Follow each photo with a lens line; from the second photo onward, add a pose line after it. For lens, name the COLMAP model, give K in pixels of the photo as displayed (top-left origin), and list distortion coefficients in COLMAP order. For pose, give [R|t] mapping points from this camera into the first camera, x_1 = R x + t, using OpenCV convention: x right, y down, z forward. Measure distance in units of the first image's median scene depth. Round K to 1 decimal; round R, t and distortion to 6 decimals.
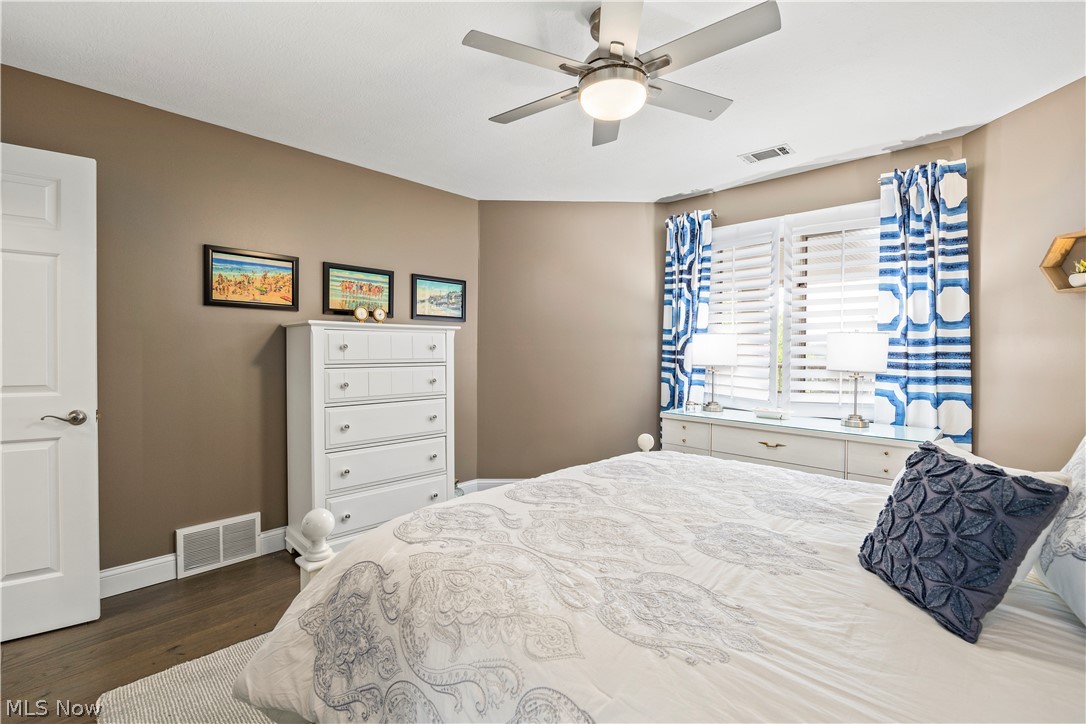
lens RADIAL K [[487.3, 0, 550.1], [0, 487.3, 360.1], [0, 0, 1]] dist [-0.017074, -0.000060]
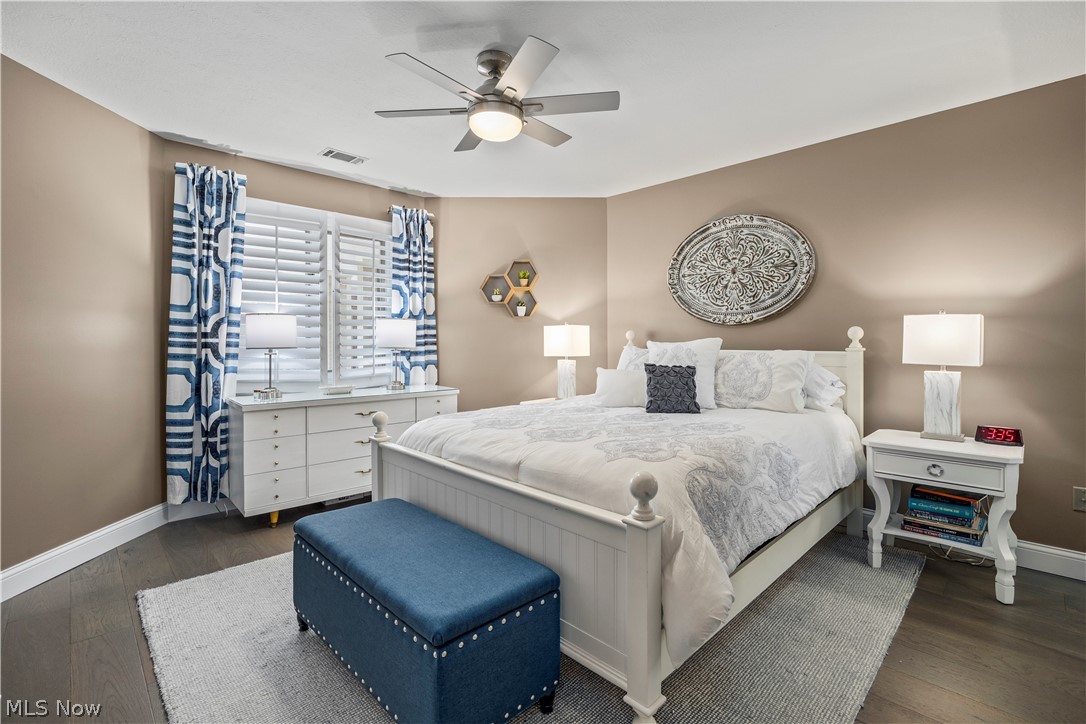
lens RADIAL K [[497.4, 0, 548.9], [0, 497.4, 342.9], [0, 0, 1]] dist [-0.023282, -0.000488]
pose [[0.008967, -0.011806, 0.999890, -0.781884], [0.022554, 0.999678, 0.011601, 0.001870], [-0.999705, 0.022448, 0.009231, 0.592021]]
